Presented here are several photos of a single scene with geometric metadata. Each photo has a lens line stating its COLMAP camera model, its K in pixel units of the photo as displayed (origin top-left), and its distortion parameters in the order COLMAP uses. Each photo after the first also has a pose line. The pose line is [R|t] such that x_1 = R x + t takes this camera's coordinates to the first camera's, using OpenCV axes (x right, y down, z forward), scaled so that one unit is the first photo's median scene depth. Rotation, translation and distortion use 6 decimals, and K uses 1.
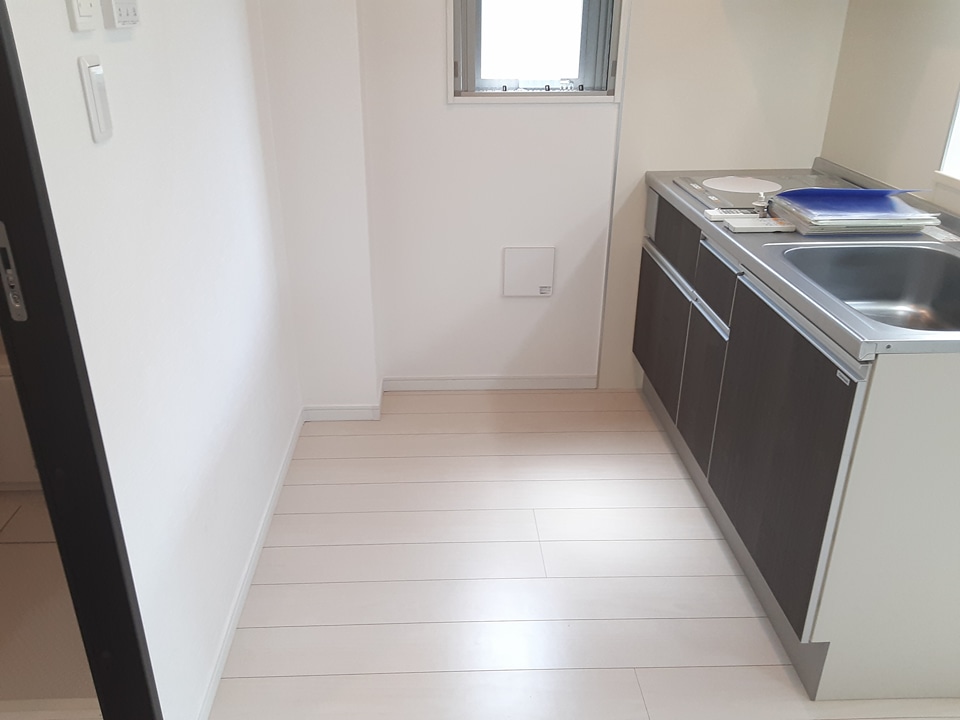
lens RADIAL K [[790.6, 0, 481.2], [0, 790.6, 364.8], [0, 0, 1]] dist [0.069567, -0.055919]
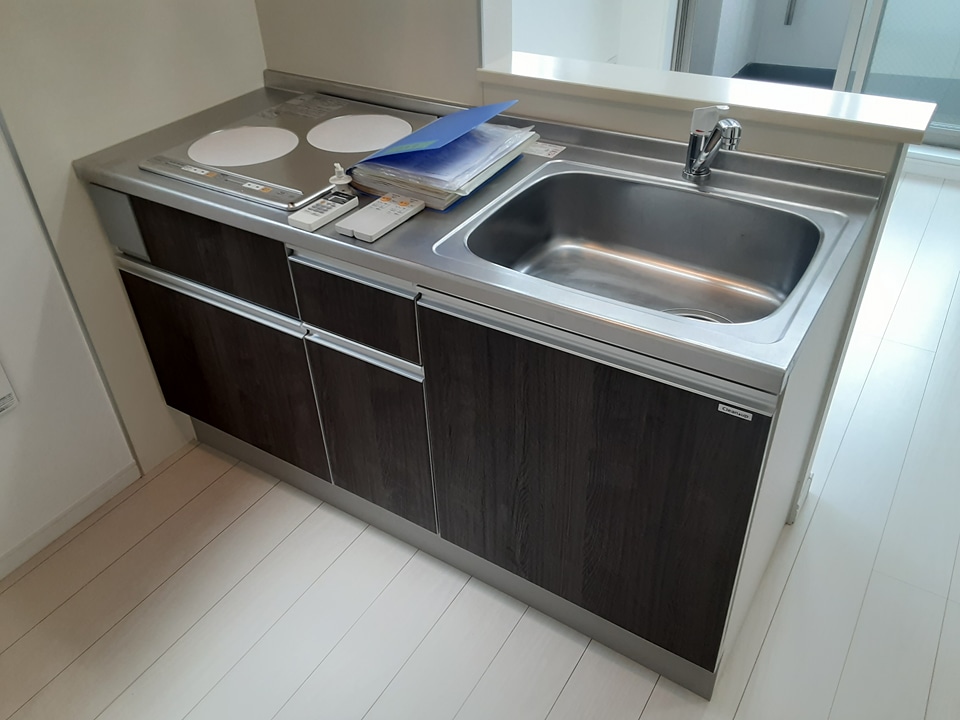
lens RADIAL K [[790.6, 0, 477.8], [0, 790.6, 351.9], [0, 0, 1]] dist [0.069567, -0.055919]
pose [[0.591039, -0.495886, 0.636215, -0.092717], [0.377330, 0.867071, 0.325286, -0.240398], [-0.712948, 0.047806, 0.699586, 0.416516]]
